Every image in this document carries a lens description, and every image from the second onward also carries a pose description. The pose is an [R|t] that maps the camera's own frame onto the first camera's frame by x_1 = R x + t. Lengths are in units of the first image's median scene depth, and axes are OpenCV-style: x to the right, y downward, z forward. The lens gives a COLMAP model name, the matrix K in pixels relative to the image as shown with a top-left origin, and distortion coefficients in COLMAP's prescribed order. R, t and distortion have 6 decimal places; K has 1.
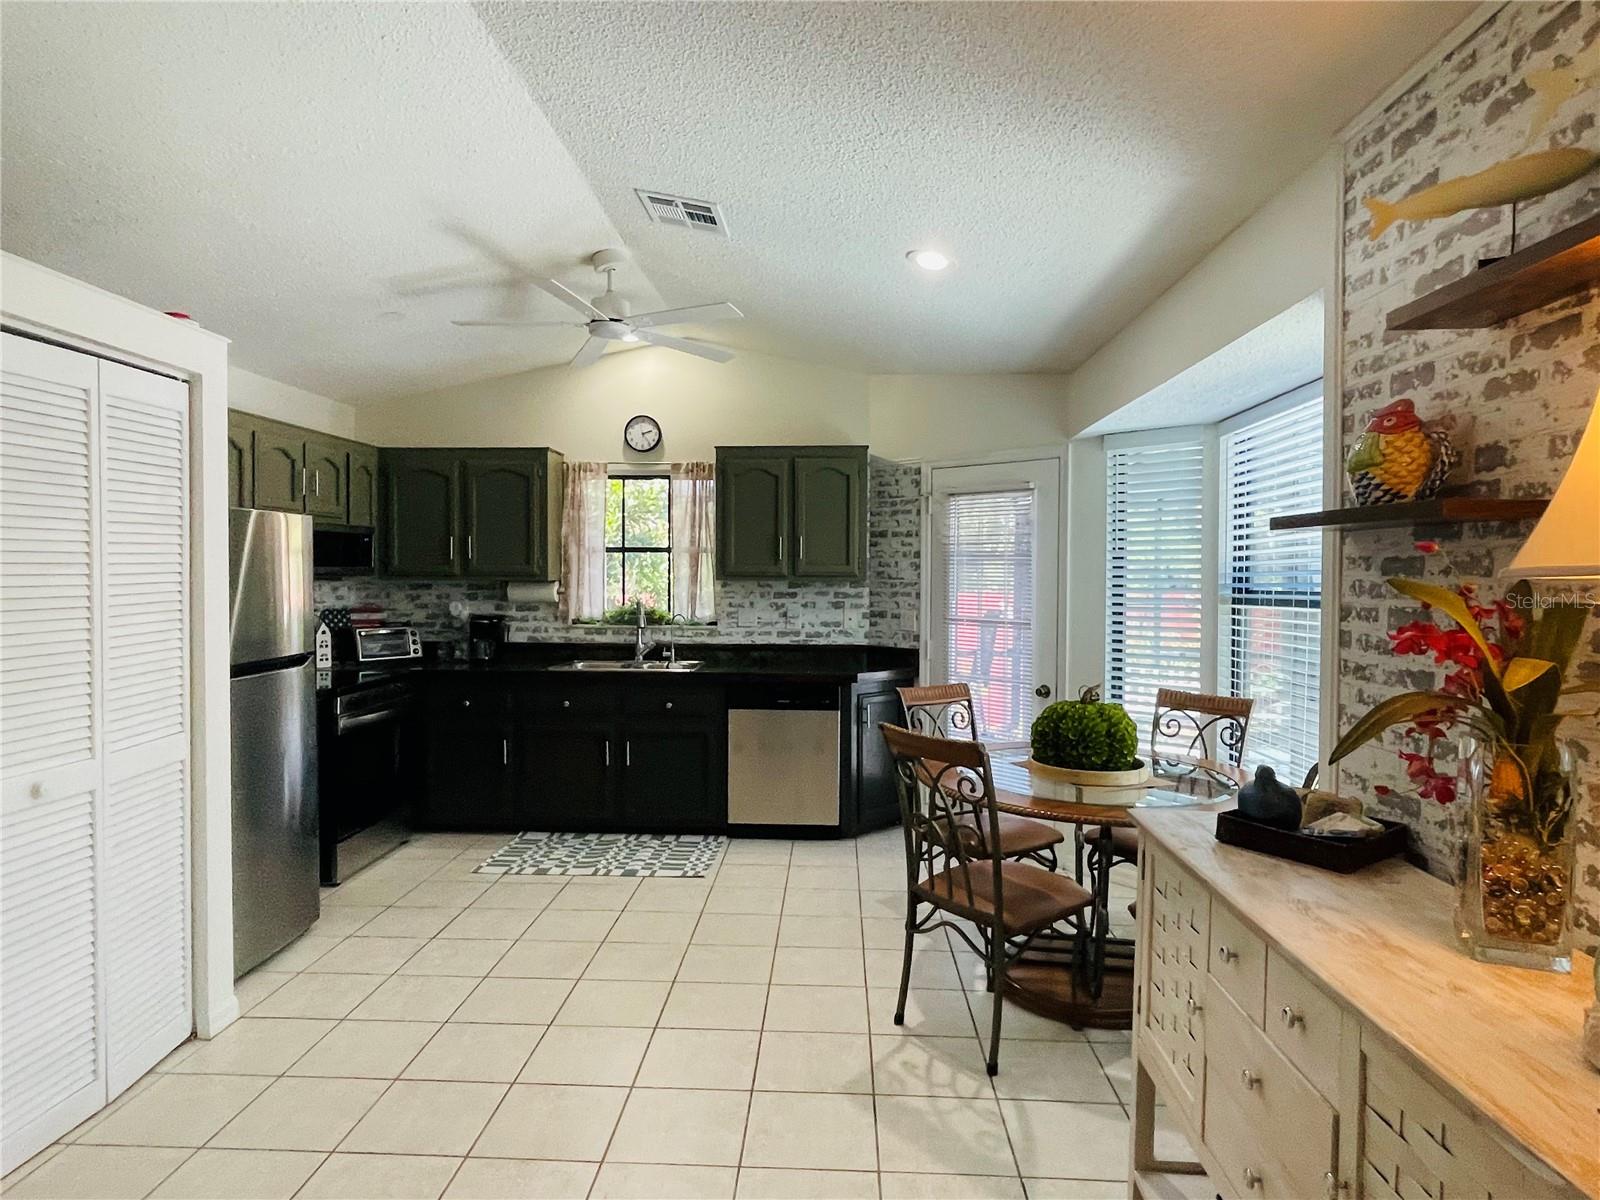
lens RADIAL K [[927.6, 0, 797.1], [0, 927.6, 598.3], [0, 0, 1]] dist [-0.000871, 0.000003]
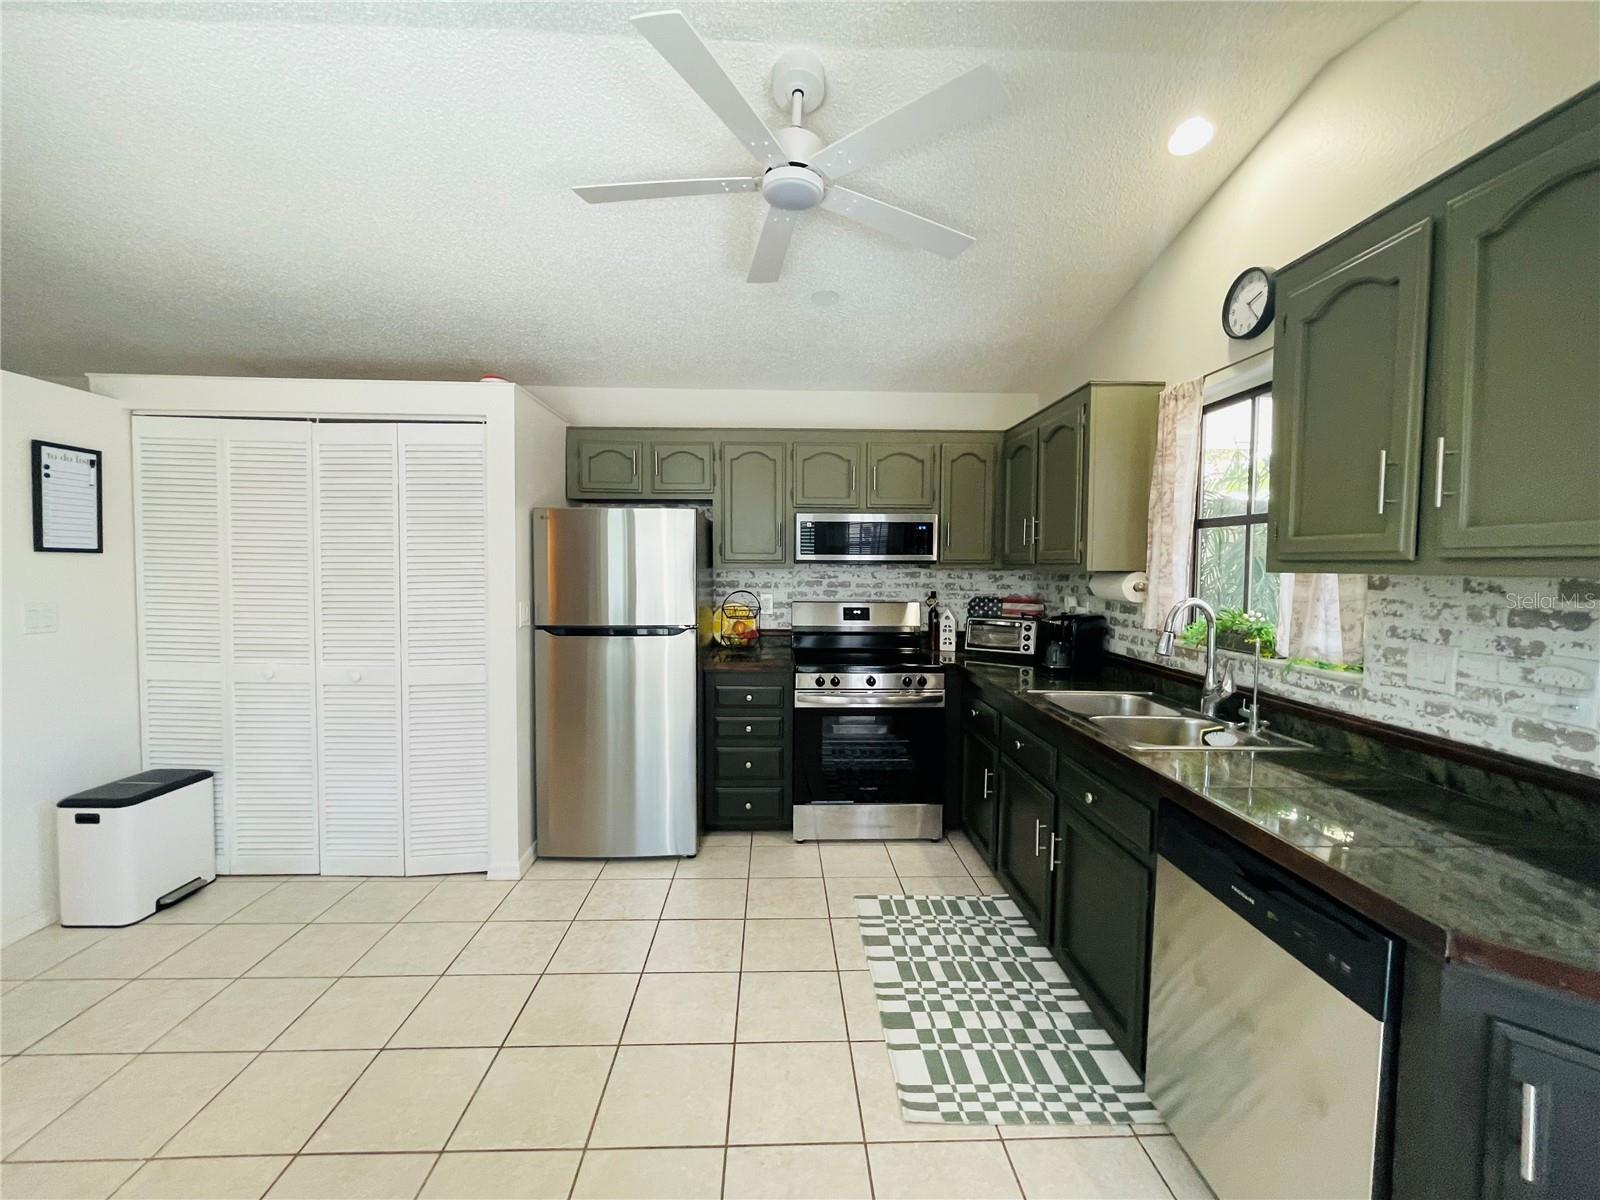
lens RADIAL K [[649.9, 0, 795.9], [0, 649.9, 594.8], [0, 0, 1]] dist [0.000384, 0.000036]
pose [[0.079749, 0.042266, -0.995919, 0.226367], [-0.033324, 0.998655, 0.039714, -0.014163], [0.996258, 0.030021, 0.081050, 0.793314]]
